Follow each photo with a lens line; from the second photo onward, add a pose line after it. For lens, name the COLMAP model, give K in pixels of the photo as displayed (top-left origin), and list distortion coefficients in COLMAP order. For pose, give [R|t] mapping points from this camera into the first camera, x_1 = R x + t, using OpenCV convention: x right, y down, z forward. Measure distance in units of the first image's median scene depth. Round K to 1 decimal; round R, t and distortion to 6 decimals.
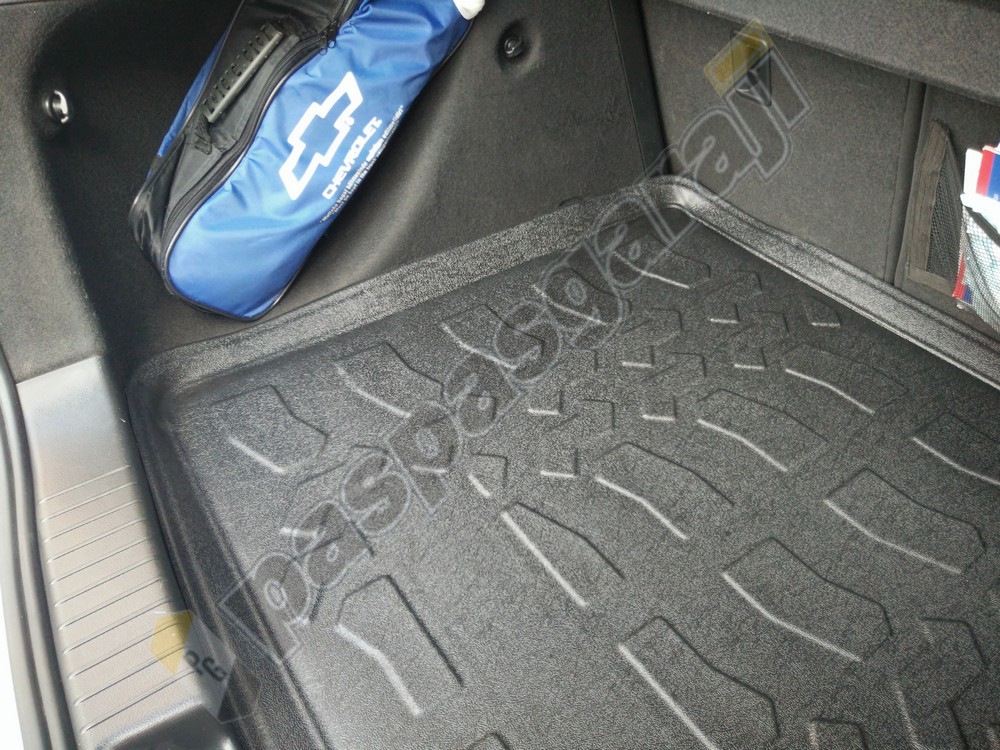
lens RADIAL K [[736.9, 0, 495.3], [0, 736.9, 379.6], [0, 0, 1]] dist [0.040724, -0.060913]
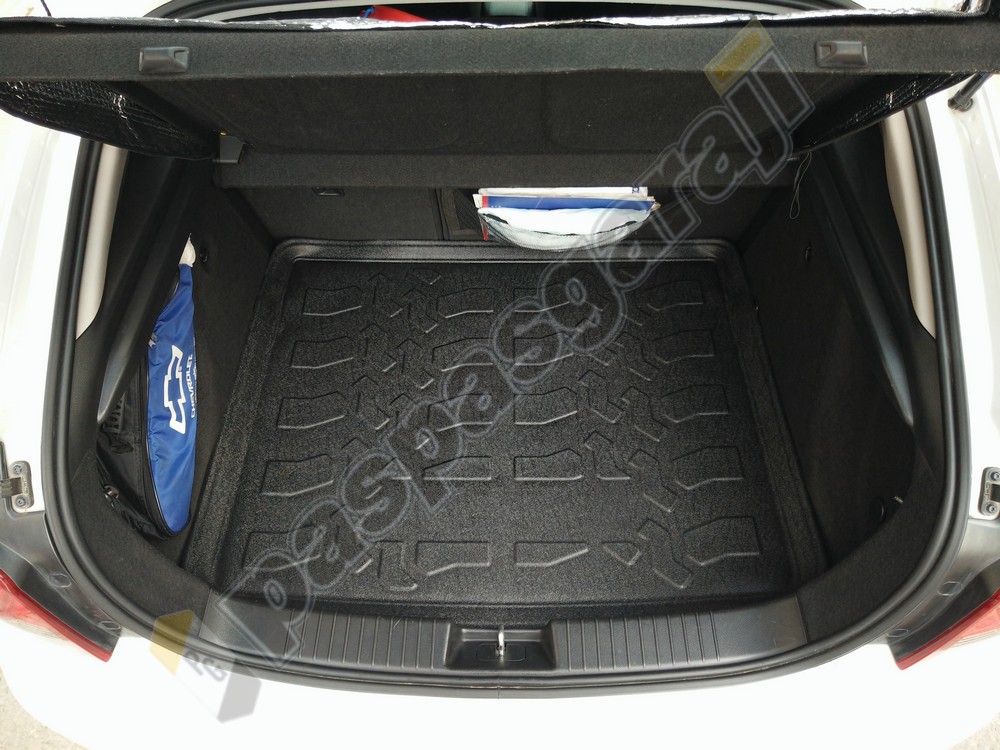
lens RADIAL K [[736.9, 0, 495.3], [0, 736.9, 379.6], [0, 0, 1]] dist [0.040724, -0.060913]
pose [[0.582369, -0.649944, 0.488282, -0.572381], [0.544223, 0.757899, 0.359737, -0.527396], [-0.603877, 0.056234, 0.795091, -0.560476]]
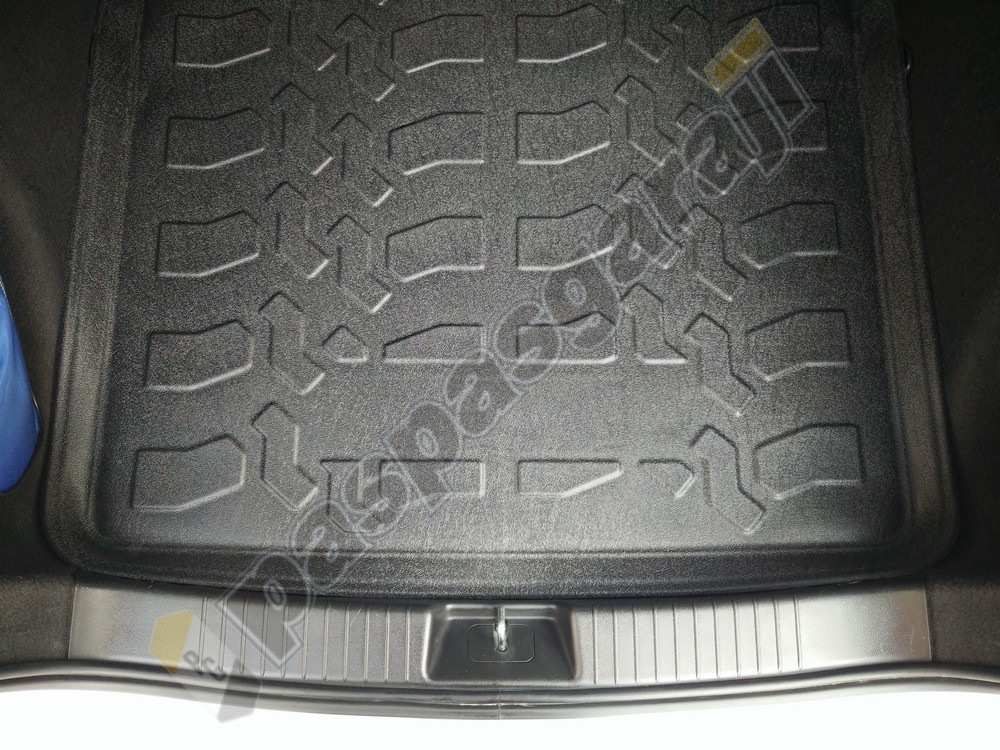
lens RADIAL K [[736.9, 0, 495.3], [0, 736.9, 379.6], [0, 0, 1]] dist [0.040724, -0.060913]
pose [[0.573629, -0.803492, 0.159221, -0.100910], [0.529281, 0.511939, 0.676594, -0.512307], [-0.625149, -0.303841, 0.718936, -0.055751]]
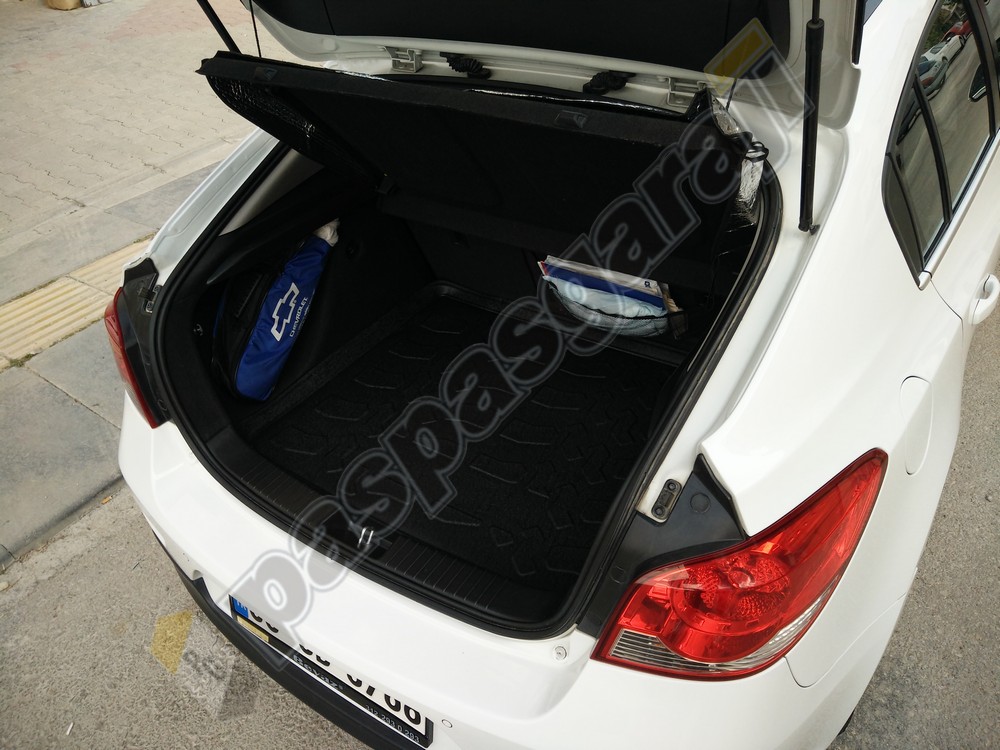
lens RADIAL K [[736.9, 0, 495.3], [0, 736.9, 379.6], [0, 0, 1]] dist [0.040724, -0.060913]
pose [[0.928106, -0.269165, 0.257234, -0.275403], [0.288381, 0.956704, -0.039407, 0.143194], [-0.235490, 0.110755, 0.965545, -1.297442]]
